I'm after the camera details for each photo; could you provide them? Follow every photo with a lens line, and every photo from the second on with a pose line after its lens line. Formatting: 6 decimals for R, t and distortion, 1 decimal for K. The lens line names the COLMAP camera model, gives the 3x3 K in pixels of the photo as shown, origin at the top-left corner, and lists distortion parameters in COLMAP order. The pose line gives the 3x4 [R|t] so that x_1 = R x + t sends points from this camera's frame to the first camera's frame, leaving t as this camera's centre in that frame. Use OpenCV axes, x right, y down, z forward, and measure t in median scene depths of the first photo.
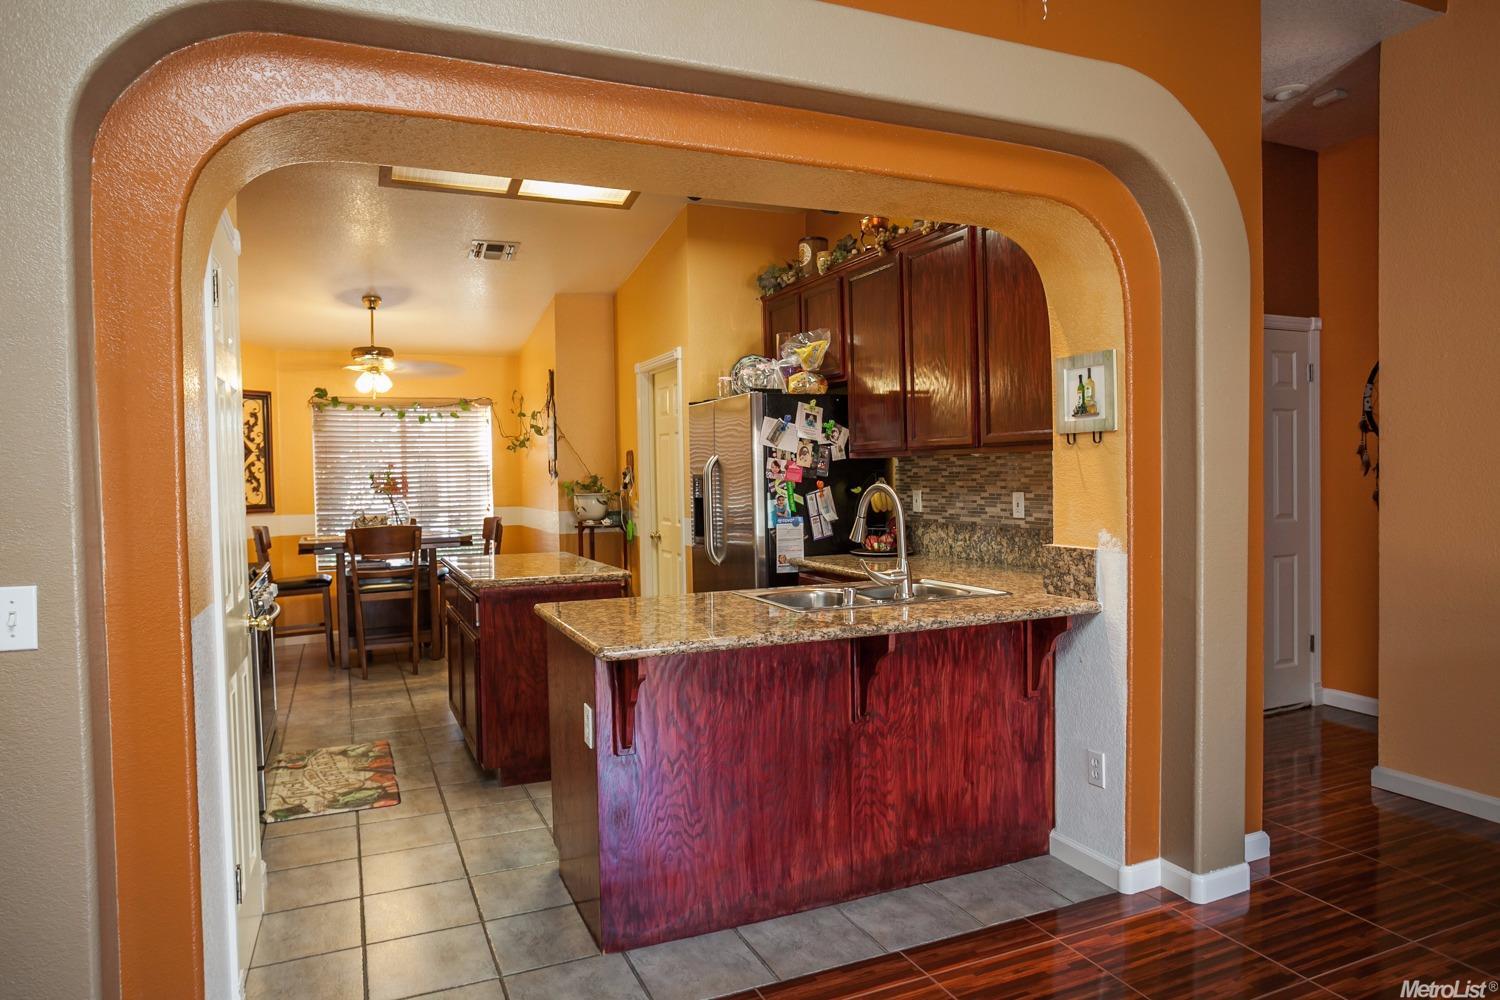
lens RADIAL K [[966.4, 0, 736.9], [0, 966.4, 501.9], [0, 0, 1]] dist [-0.064139, 0.000879]
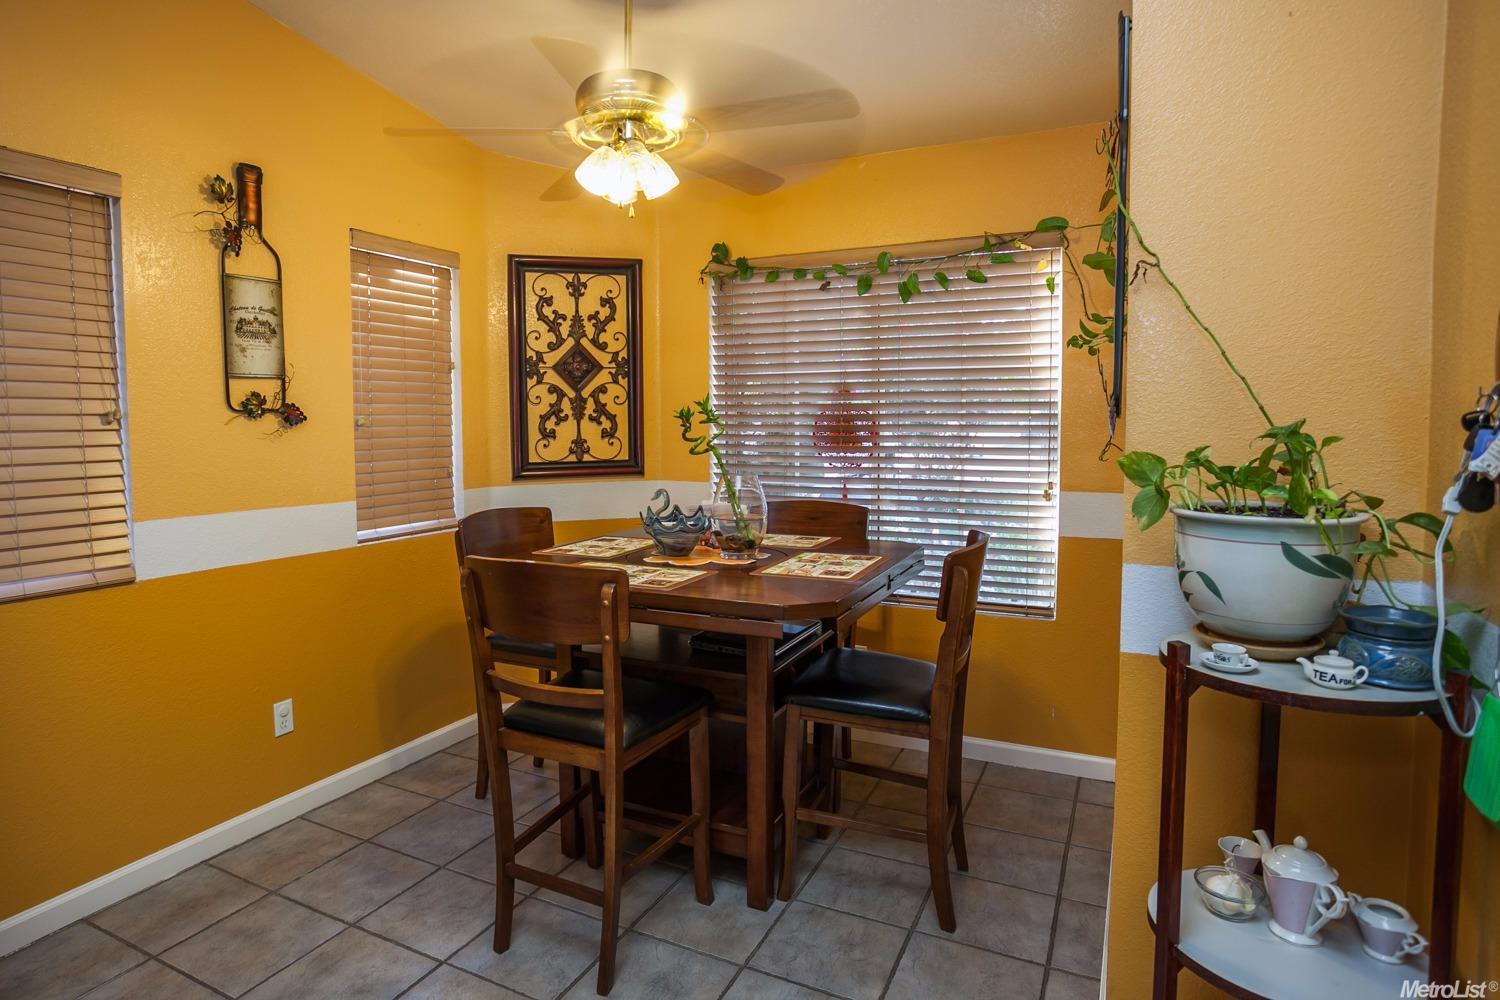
lens RADIAL K [[840.9, 0, 706.9], [0, 840.9, 448.4], [0, 0, 1]] dist [-0.043824, 0.009282]
pose [[0.635430, 0.045355, -0.770825, -0.082176], [-0.028263, 0.998971, 0.035481, -0.023977], [0.771641, -0.000760, 0.636058, 0.730465]]
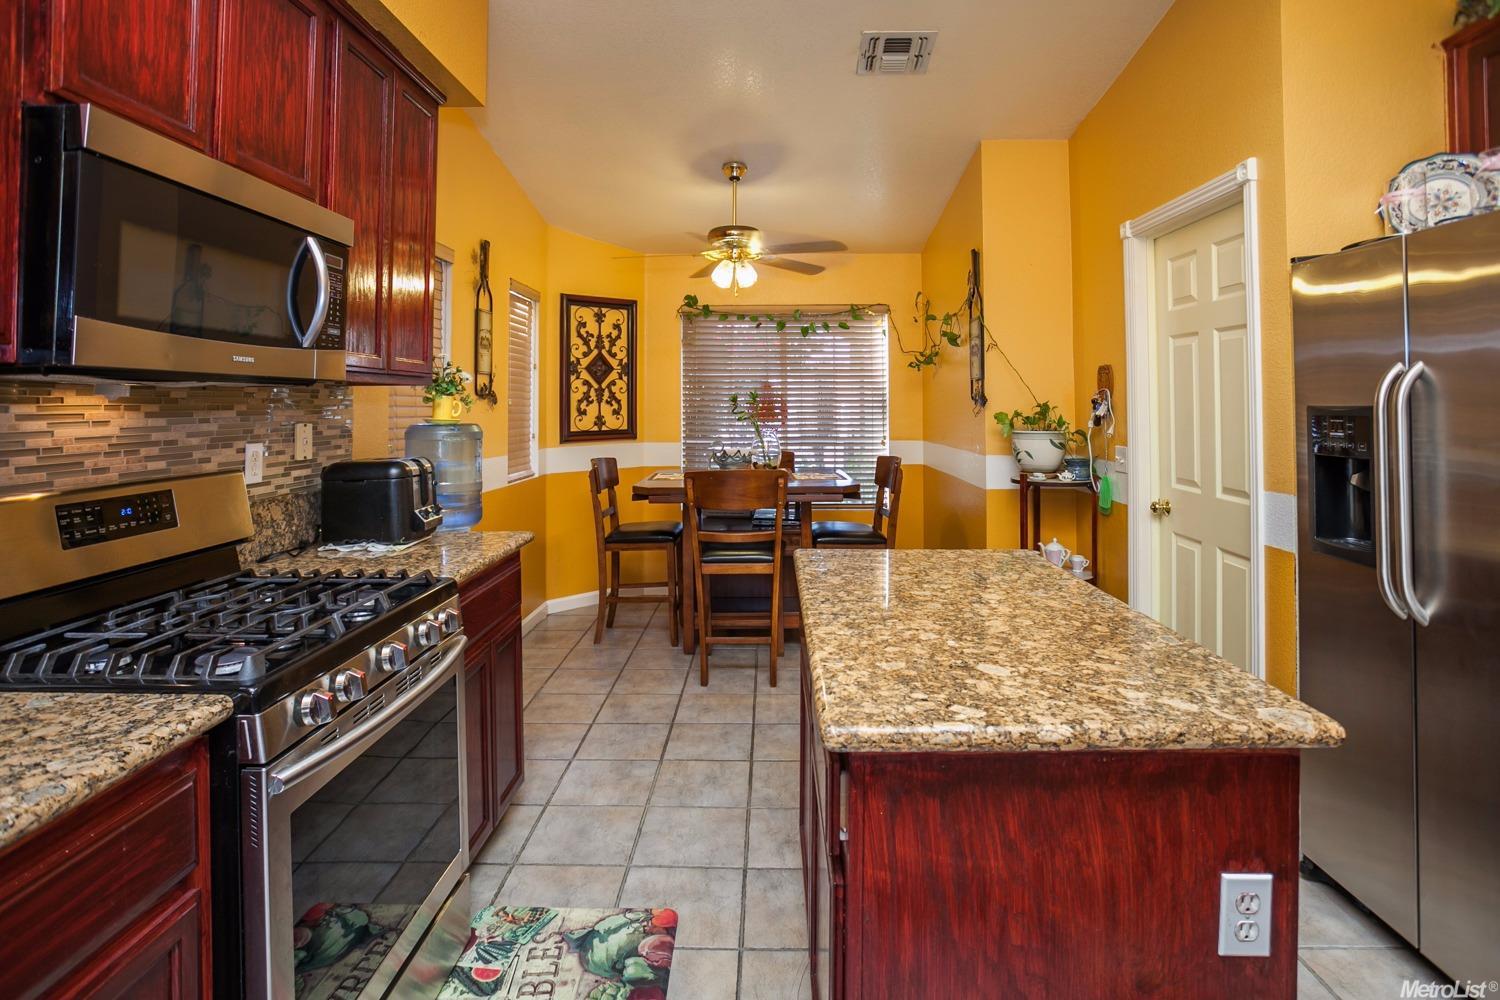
lens RADIAL K [[769.7, 0, 740.3], [0, 769.7, 382.3], [0, 0, 1]] dist [-0.055440, 0.015323]
pose [[0.906233, 0.005489, -0.422742, -0.107776], [-0.026942, 0.998633, -0.044791, -0.012021], [0.421918, 0.051980, 0.905143, 0.413782]]
